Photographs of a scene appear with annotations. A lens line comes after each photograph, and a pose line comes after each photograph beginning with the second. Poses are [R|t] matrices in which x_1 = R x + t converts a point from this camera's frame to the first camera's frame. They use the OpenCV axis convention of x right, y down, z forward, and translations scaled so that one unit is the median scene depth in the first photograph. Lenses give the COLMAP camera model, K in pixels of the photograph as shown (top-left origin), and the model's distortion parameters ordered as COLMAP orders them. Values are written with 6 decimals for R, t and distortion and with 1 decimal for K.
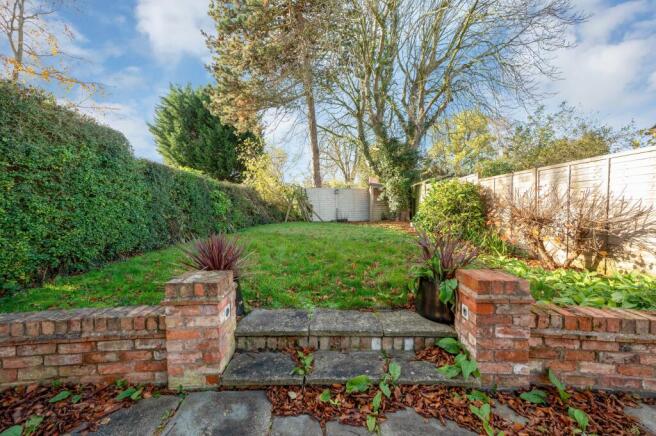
lens RADIAL K [[264.6, 0, 328.0], [0, 264.6, 218.0], [0, 0, 1]] dist [0.001641, 0.000263]
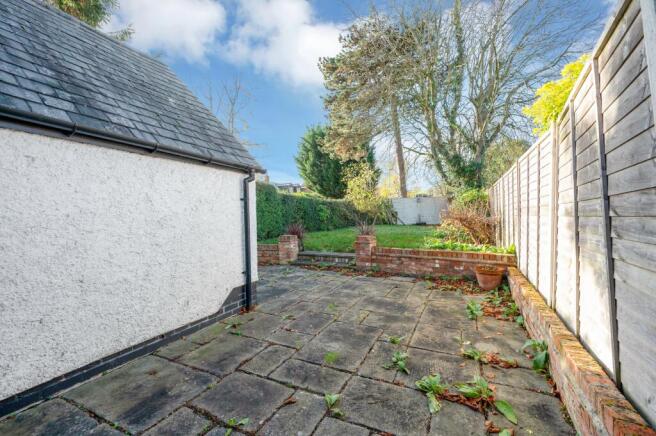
lens RADIAL K [[264.6, 0, 328.0], [0, 264.6, 218.0], [0, 0, 1]] dist [0.001641, 0.000263]
pose [[0.884627, -0.013175, -0.466113, 0.251341], [0.001497, 0.999676, -0.025416, 0.013264], [0.466296, 0.021786, 0.884360, -0.286214]]
